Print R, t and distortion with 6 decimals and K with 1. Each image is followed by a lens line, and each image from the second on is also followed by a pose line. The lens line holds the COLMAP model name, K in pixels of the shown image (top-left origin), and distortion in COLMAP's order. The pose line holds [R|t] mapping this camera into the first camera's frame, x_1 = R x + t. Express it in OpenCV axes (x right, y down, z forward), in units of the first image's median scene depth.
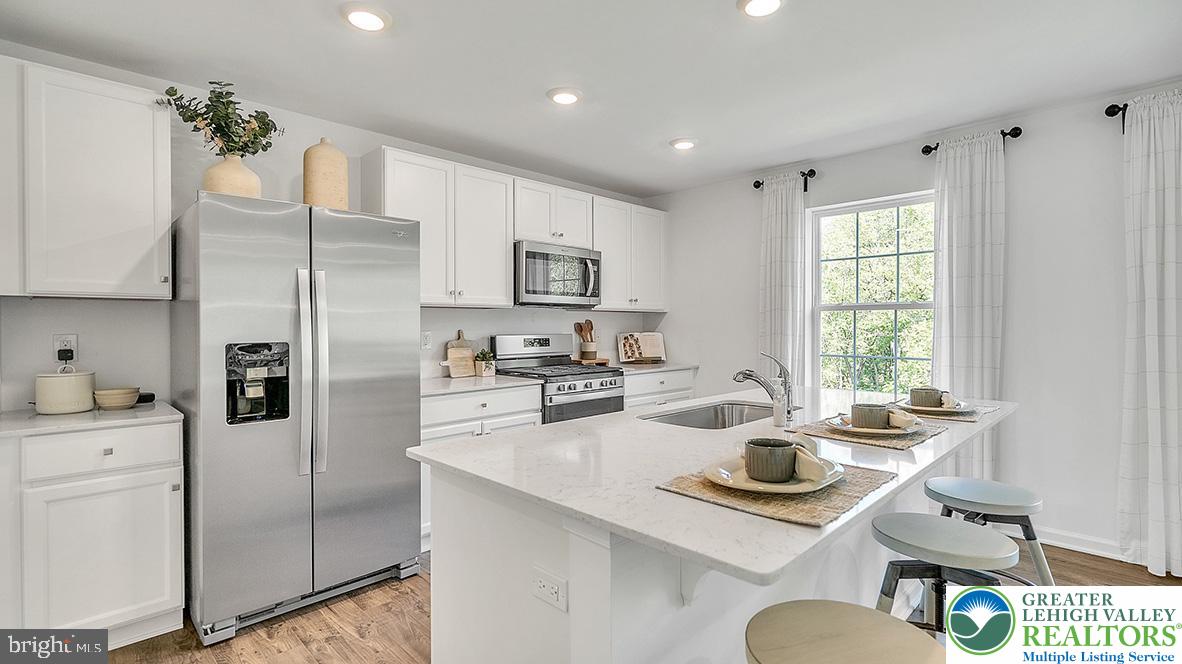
lens RADIAL K [[540.1, 0, 591.0], [0, 540.1, 332.0], [0, 0, 1]] dist [-0.001228, 0.000002]
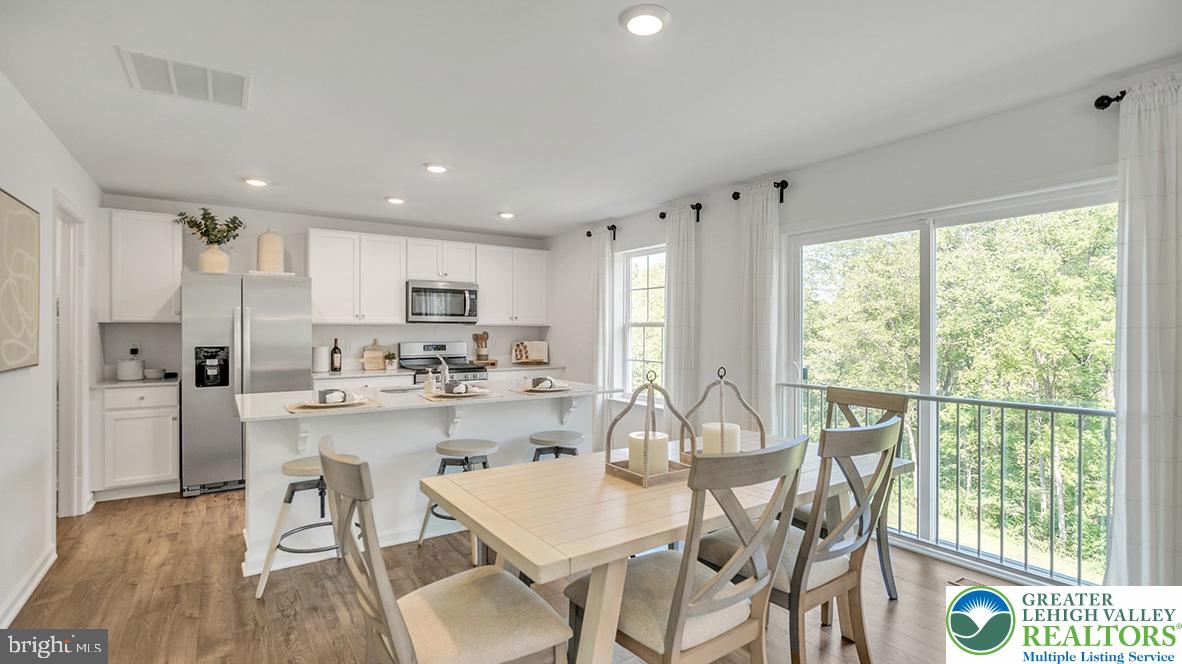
lens RADIAL K [[523.0, 0, 565.5], [0, 523.0, 336.4], [0, 0, 1]] dist [0.000649, 0.000051]
pose [[0.982999, 0.007944, -0.183439, 0.576457], [-0.008115, 0.999967, -0.000181, -0.015539], [0.183432, 0.001667, 0.983031, -0.365671]]
